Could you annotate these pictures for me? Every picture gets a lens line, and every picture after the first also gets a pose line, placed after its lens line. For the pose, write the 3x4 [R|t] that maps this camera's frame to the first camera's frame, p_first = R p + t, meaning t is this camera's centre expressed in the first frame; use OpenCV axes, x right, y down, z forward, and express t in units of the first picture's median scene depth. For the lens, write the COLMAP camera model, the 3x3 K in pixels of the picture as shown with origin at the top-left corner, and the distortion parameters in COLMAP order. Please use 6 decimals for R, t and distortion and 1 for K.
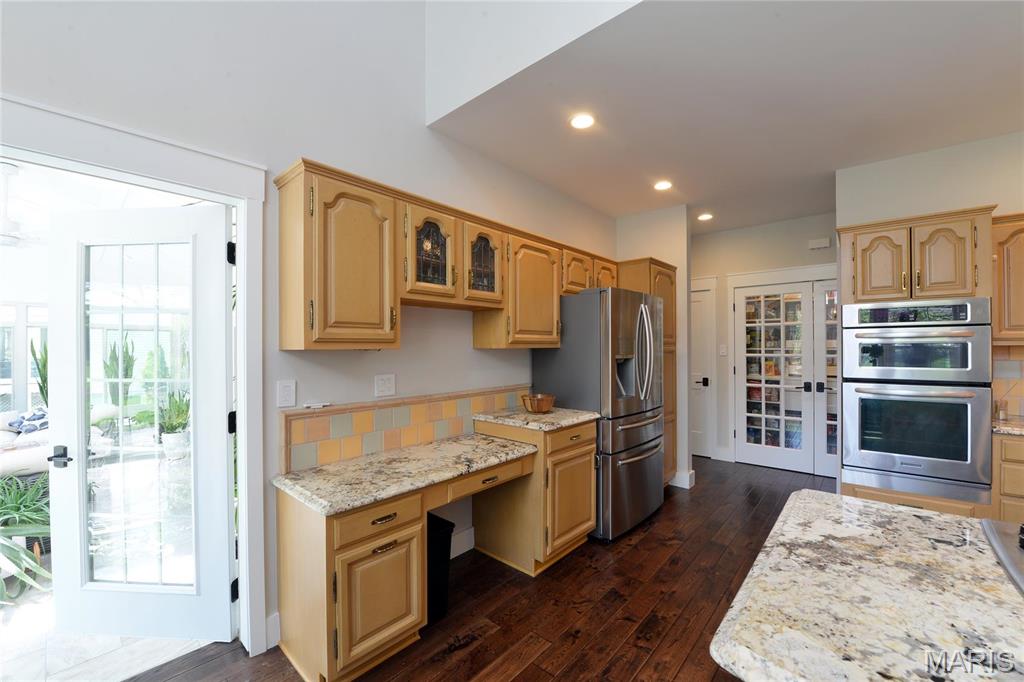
lens RADIAL K [[408.5, 0, 513.6], [0, 408.5, 346.1], [0, 0, 1]] dist [-0.021587, -0.000659]
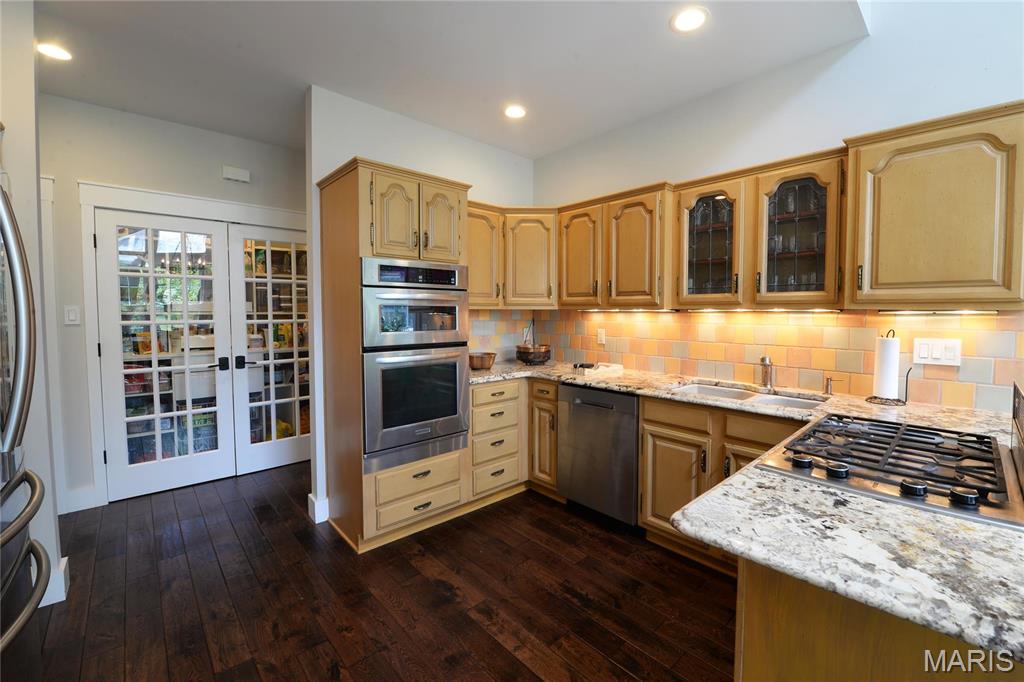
lens RADIAL K [[428.5, 0, 536.5], [0, 428.5, 330.5], [0, 0, 1]] dist [-0.021259, -0.000627]
pose [[0.082248, -0.038917, 0.995852, -0.005107], [-0.005187, 0.999207, 0.039477, 0.010127], [-0.996598, -0.008413, 0.081981, 0.647772]]
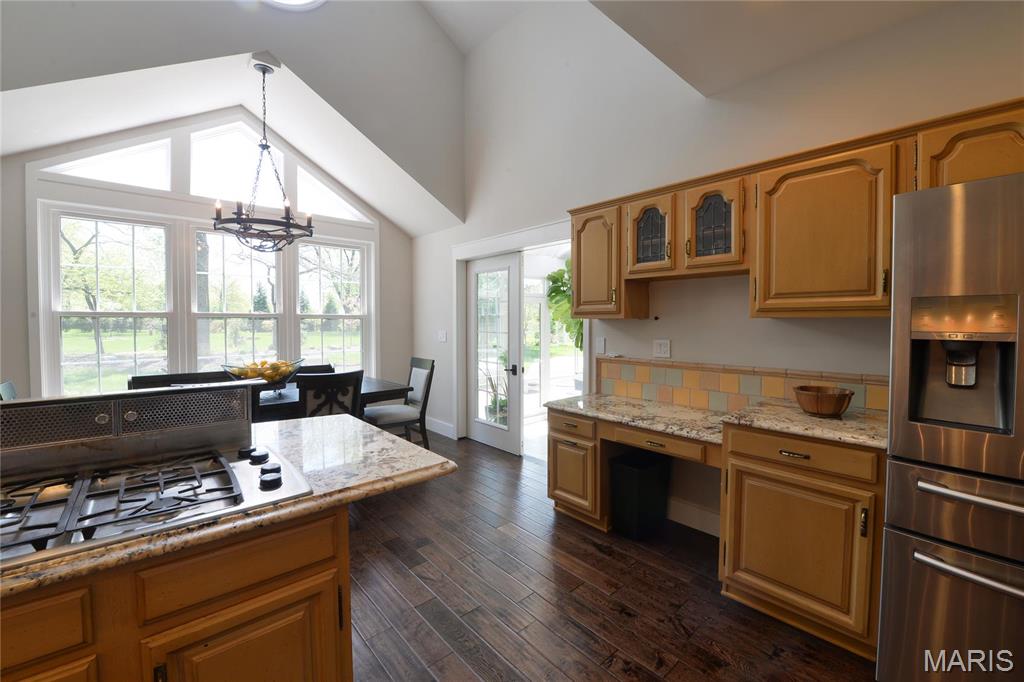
lens RADIAL K [[419.0, 0, 530.9], [0, 419.0, 333.3], [0, 0, 1]] dist [-0.021690, -0.000568]
pose [[-0.095559, 0.033917, -0.994846, 0.922560], [0.004523, 0.999424, 0.033639, 0.007139], [0.995413, -0.001285, -0.095657, 0.703415]]
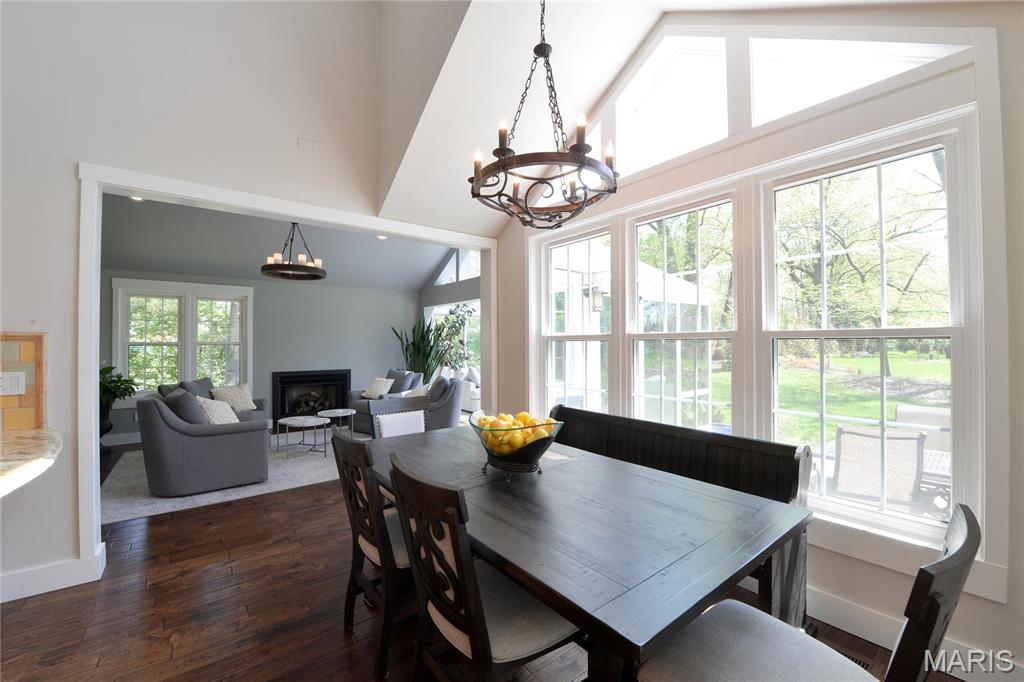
lens RADIAL K [[415.5, 0, 516.2], [0, 415.5, 339.5], [0, 0, 1]] dist [-0.016511, -0.000165]
pose [[-0.983909, 0.012558, 0.178229, -0.497696], [0.009560, 0.999798, -0.017671, 0.009717], [-0.178415, -0.015683, -0.983830, 0.487437]]
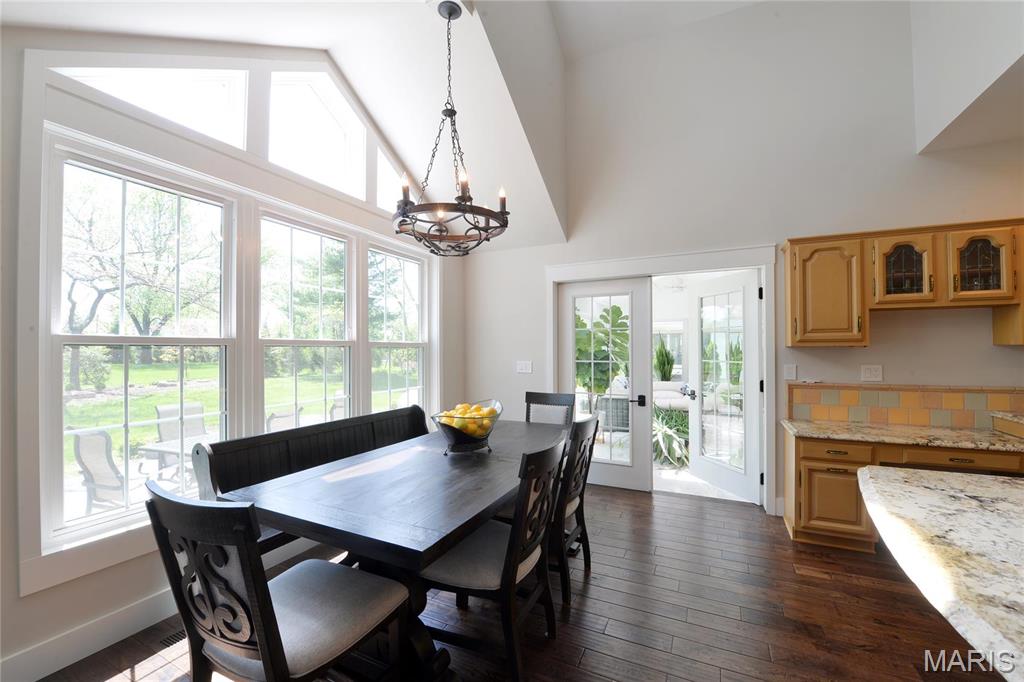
lens RADIAL K [[408.5, 0, 513.6], [0, 408.5, 346.1], [0, 0, 1]] dist [-0.021587, -0.000659]
pose [[0.265826, -0.001585, -0.964020, 0.606722], [0.008670, 0.999962, 0.000746, -0.002515], [0.963982, -0.008556, 0.265830, -0.447494]]
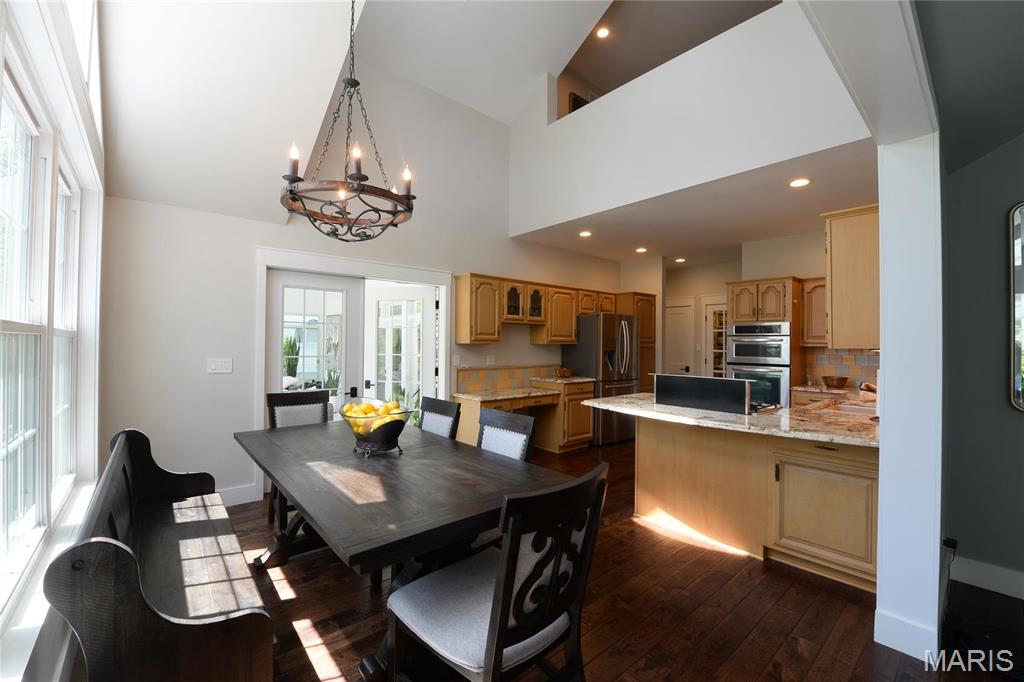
lens RADIAL K [[419.5, 0, 497.9], [0, 419.5, 339.4], [0, 0, 1]] dist [-0.016808, -0.000203]
pose [[0.988451, 0.012744, -0.151006, 0.061669], [-0.013361, 0.999906, -0.003072, -0.008792], [0.150953, 0.005054, 0.988528, -1.201737]]
